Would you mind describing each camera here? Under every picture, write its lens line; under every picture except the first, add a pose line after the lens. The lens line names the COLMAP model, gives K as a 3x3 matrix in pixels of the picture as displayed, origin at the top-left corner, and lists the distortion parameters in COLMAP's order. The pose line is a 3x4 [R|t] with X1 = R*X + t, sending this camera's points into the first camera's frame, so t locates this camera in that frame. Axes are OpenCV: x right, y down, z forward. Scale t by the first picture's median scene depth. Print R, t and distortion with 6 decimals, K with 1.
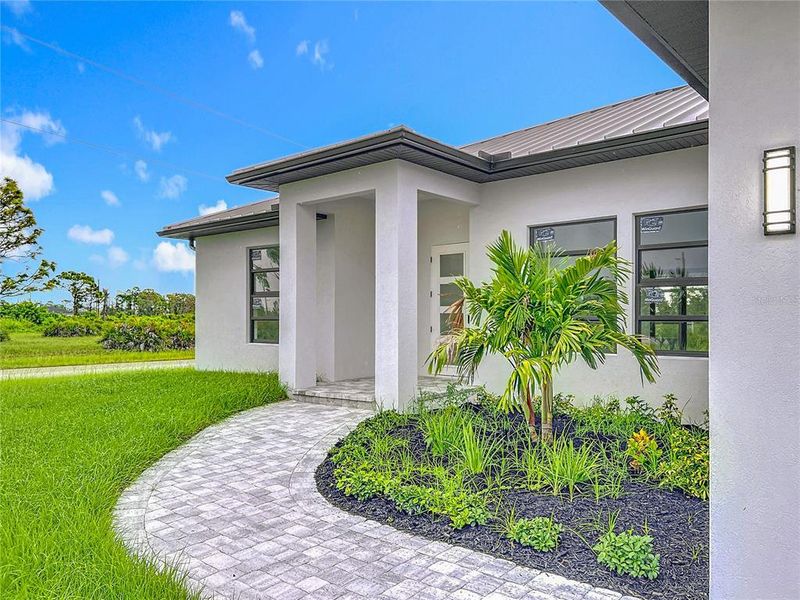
lens RADIAL K [[616.9, 0, 400.5], [0, 616.9, 302.7], [0, 0, 1]] dist [0.012200, -0.011680]
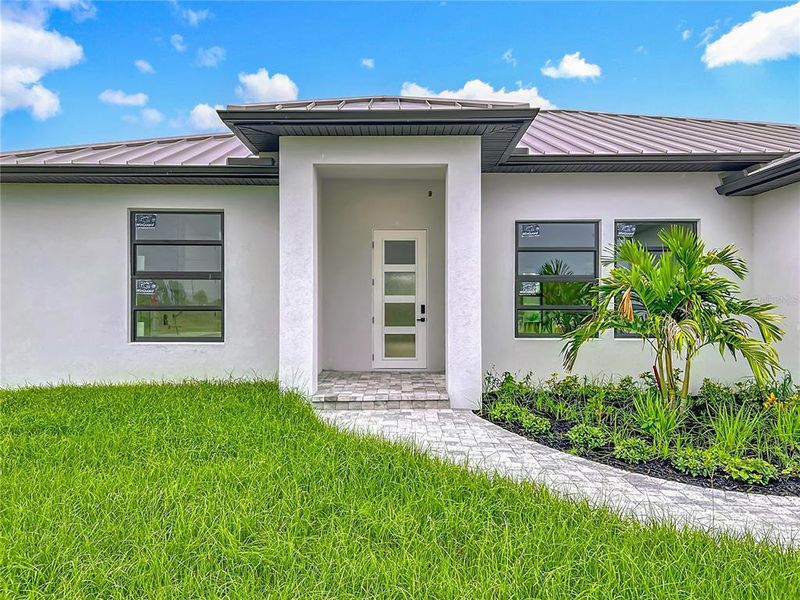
lens RADIAL K [[616.9, 0, 393.6], [0, 616.9, 299.2], [0, 0, 1]] dist [0.012200, -0.011680]
pose [[0.758323, 0.013917, 0.651730, -0.692111], [-0.017263, 0.999850, -0.001264, 0.015928], [-0.651650, -0.010292, 0.758450, 0.366277]]
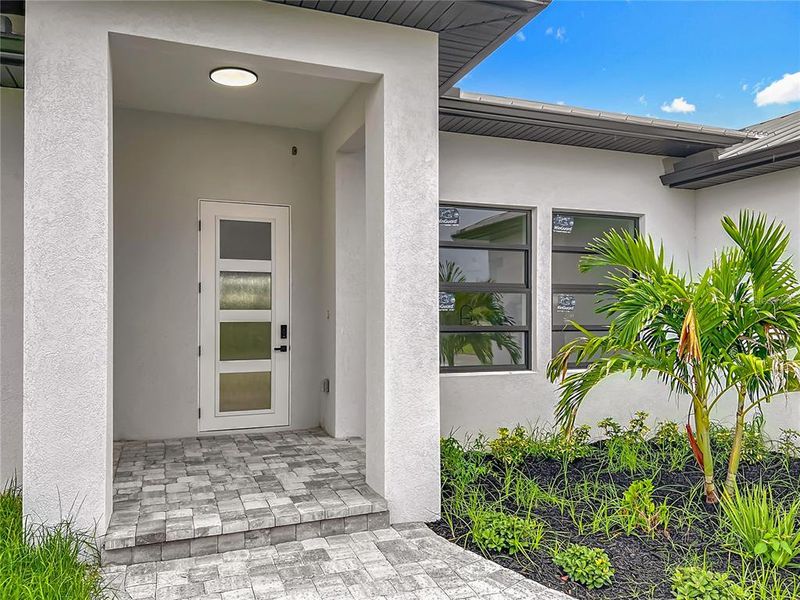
lens RADIAL K [[616.9, 0, 401.2], [0, 616.9, 305.3], [0, 0, 1]] dist [0.012200, -0.011680]
pose [[0.463162, 0.017246, 0.886106, -0.470286], [-0.023142, 0.999705, -0.007361, 0.002450], [-0.885971, -0.017097, 0.463425, 0.761811]]
